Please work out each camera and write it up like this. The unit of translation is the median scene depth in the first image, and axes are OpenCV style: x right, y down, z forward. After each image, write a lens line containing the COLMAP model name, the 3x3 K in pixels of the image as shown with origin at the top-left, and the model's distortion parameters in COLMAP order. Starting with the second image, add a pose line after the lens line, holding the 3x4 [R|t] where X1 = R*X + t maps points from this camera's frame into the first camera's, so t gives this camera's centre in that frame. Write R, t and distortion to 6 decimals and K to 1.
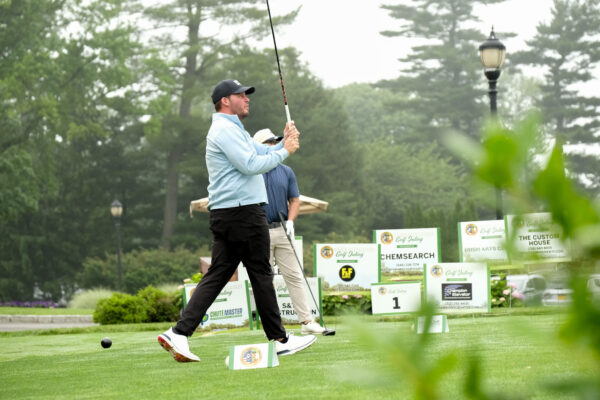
lens RADIAL K [[2072.8, 0, 301.0], [0, 2072.8, 198.9], [0, 0, 1]] dist [0.201727, 0.000000]
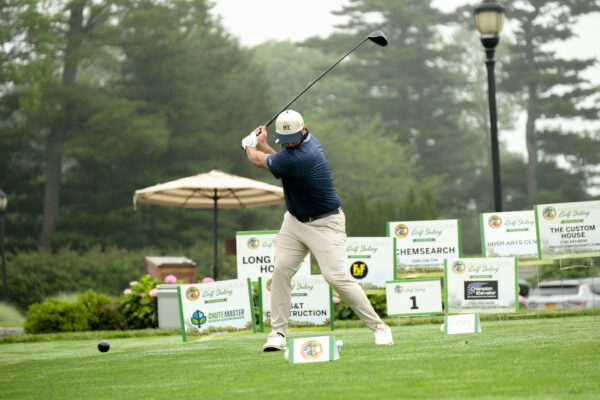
lens RADIAL K [[2641.0, 0, 301.6], [0, 2641.0, 197.9], [0, 0, 1]] dist [0.242645, 0.000000]
pose [[0.999240, -0.002085, 0.038918, -0.006420], [0.001932, 0.999990, 0.003965, -0.000013], [-0.038925, -0.003887, 0.999235, -0.019782]]
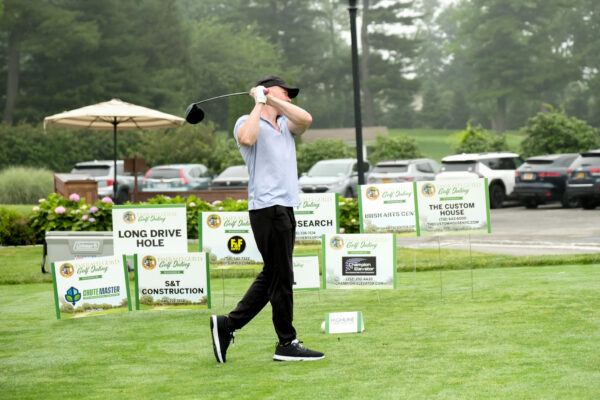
lens RADIAL K [[1841.4, 0, 299.3], [0, 1841.4, 199.8], [0, 0, 1]] dist [0.145209, 0.000000]
pose [[0.995744, -0.001477, 0.092148, -0.003262], [-0.005192, 0.997384, 0.072092, -0.005542], [-0.092013, -0.072264, 0.993132, 0.028432]]
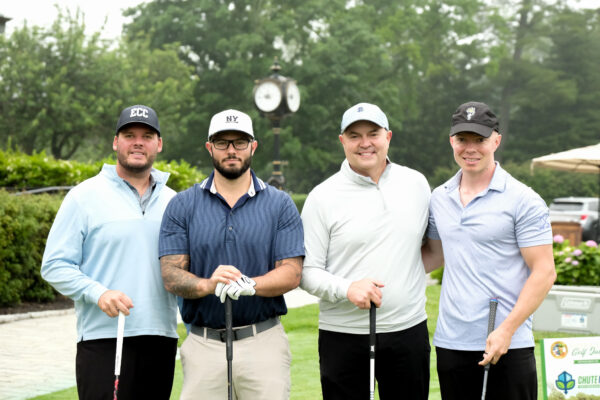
lens RADIAL K [[1468.6, 0, 299.8], [0, 1468.6, 201.8], [0, 0, 1]] dist [0.017573, 0.000000]
pose [[0.979759, 0.043806, -0.195328, -0.005557], [-0.032056, 0.997504, 0.062912, -0.004540], [0.197596, -0.055378, 0.978718, 0.065991]]
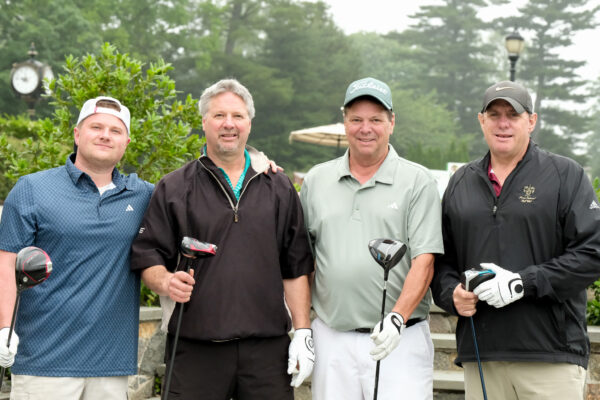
lens RADIAL K [[1841.4, 0, 303.7], [0, 1841.4, 205.7], [0, 0, 1]] dist [0.145209, 0.000000]
pose [[0.997239, 0.074178, 0.003491, -0.010699], [-0.074259, 0.996358, 0.041903, -0.000497], [-0.000370, -0.042047, 0.999116, -0.057879]]
